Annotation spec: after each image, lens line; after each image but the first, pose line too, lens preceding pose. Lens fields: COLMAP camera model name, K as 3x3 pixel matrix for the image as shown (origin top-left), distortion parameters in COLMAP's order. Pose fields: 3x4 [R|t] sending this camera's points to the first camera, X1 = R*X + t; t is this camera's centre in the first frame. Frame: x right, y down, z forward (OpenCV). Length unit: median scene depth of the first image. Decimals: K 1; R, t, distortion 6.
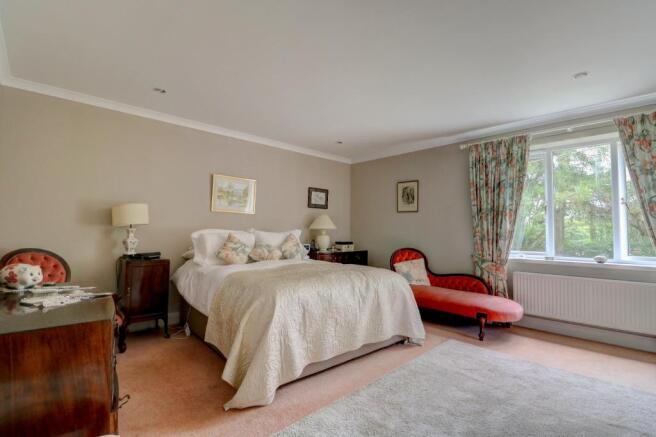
lens RADIAL K [[308.2, 0, 329.5], [0, 308.2, 217.2], [0, 0, 1]] dist [-0.004040, -0.001170]
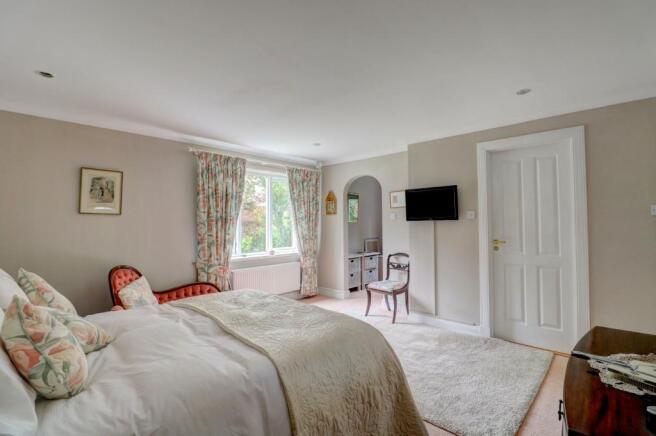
lens RADIAL K [[308.2, 0, 329.5], [0, 308.2, 216.7], [0, 0, 1]] dist [-0.004040, -0.001170]
pose [[-0.050165, 0.023240, 0.998471, -0.567585], [-0.028348, 0.999293, -0.024684, -0.010576], [-0.998339, -0.029543, -0.049471, 0.652498]]
